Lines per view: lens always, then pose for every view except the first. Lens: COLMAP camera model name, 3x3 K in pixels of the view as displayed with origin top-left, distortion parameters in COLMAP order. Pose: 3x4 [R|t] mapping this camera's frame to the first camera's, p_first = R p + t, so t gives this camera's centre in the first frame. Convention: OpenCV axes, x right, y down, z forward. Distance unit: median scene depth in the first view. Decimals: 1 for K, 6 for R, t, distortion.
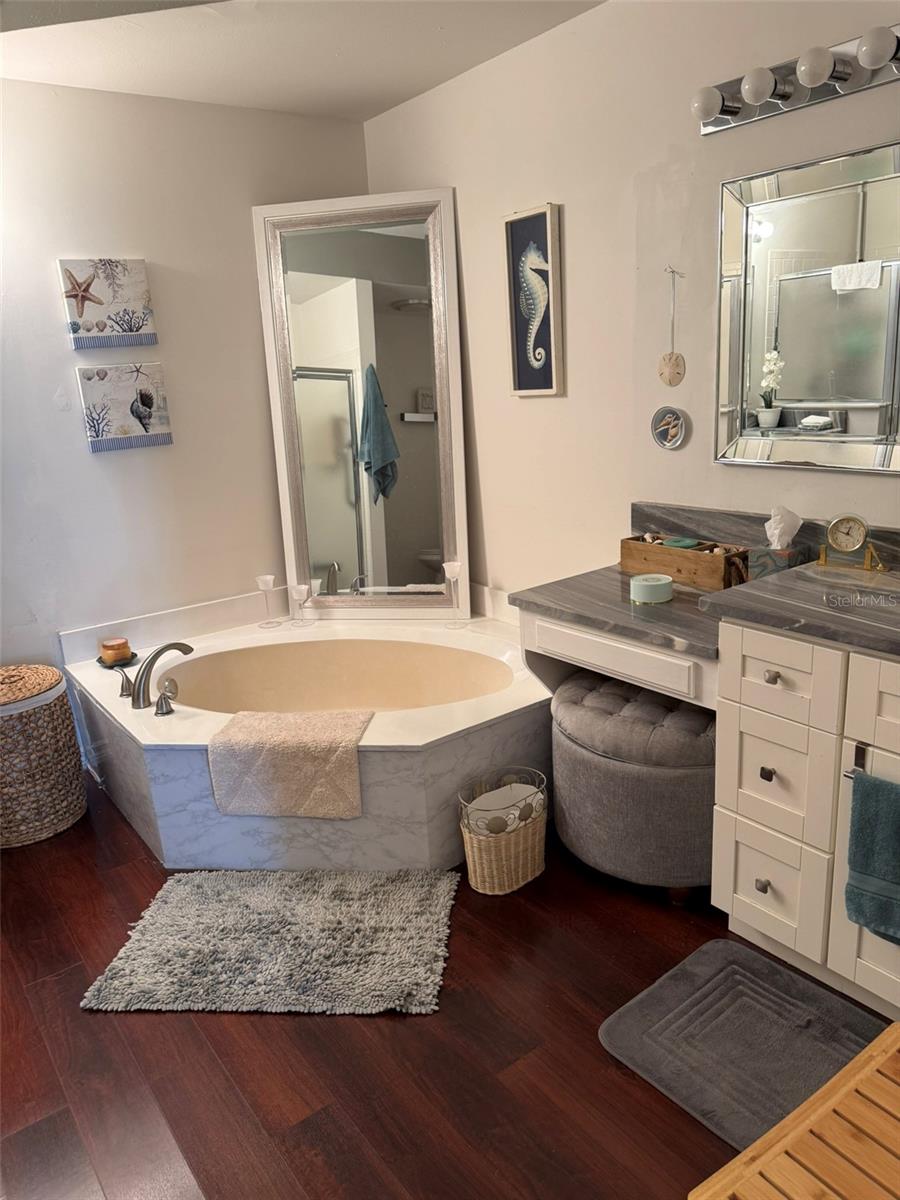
lens RADIAL K [[852.1, 0, 448.2], [0, 852.1, 593.1], [0, 0, 1]] dist [0.163998, -0.320506]
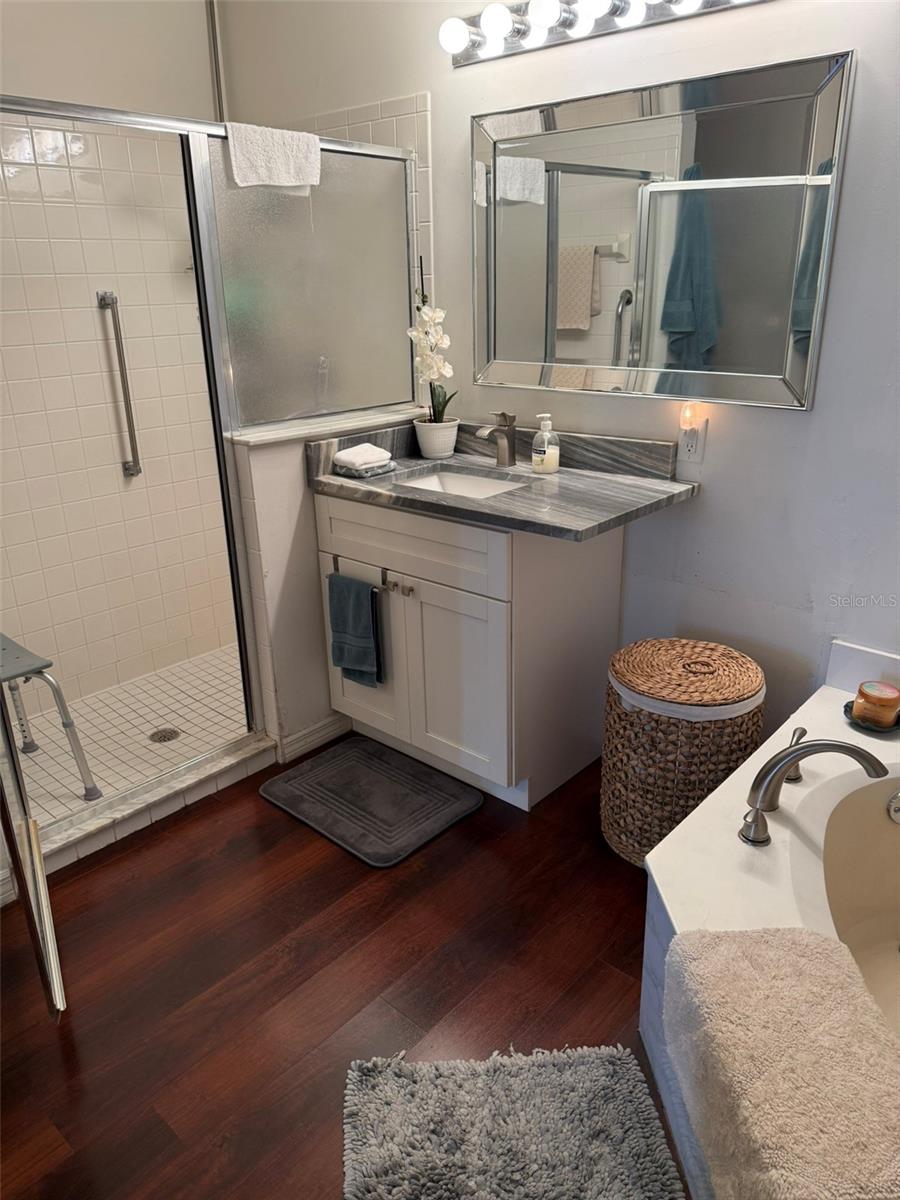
lens RADIAL K [[852.1, 0, 448.2], [0, 852.1, 593.1], [0, 0, 1]] dist [0.163998, -0.320506]
pose [[0.193054, 0.399080, -0.896362, 0.106416], [-0.263810, 0.901020, 0.344336, -0.169714], [0.945058, 0.169994, 0.279227, 0.609392]]
